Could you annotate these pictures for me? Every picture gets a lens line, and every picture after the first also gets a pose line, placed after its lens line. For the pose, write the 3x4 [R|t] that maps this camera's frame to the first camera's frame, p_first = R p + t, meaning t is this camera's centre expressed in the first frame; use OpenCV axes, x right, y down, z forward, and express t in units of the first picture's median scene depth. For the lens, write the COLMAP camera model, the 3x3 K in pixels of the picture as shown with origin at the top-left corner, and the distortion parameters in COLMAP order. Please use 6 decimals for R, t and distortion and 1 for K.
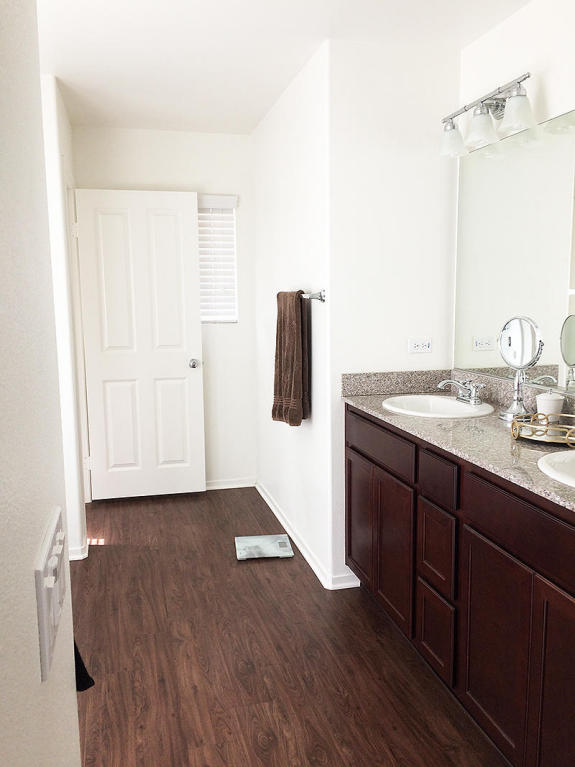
lens RADIAL K [[641.9, 0, 287.5], [0, 641.9, 383.5], [0, 0, 1]] dist [0.005972, 0.000254]
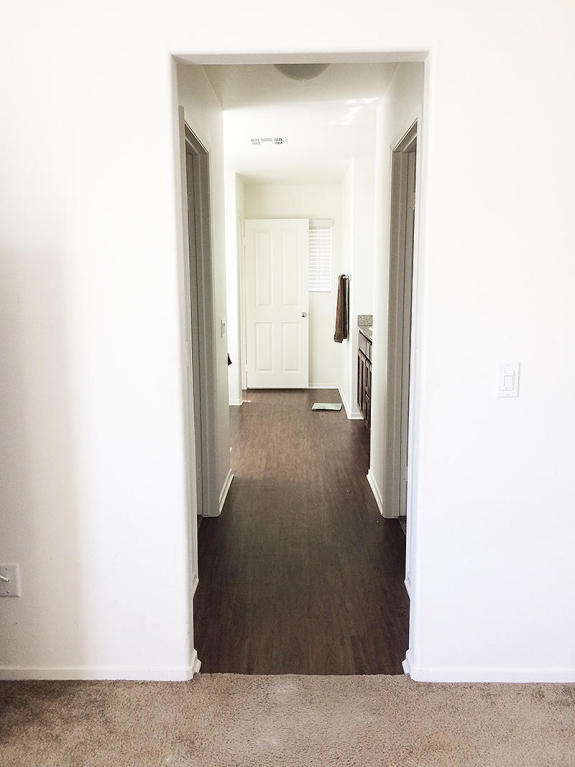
lens RADIAL K [[641.9, 0, 287.5], [0, 641.9, 383.5], [0, 0, 1]] dist [0.005972, 0.000254]
pose [[0.964798, 0.053292, -0.257535, 0.287716], [-0.045369, 0.998299, 0.036614, 0.099157], [0.259048, -0.023641, 0.965575, -0.758296]]
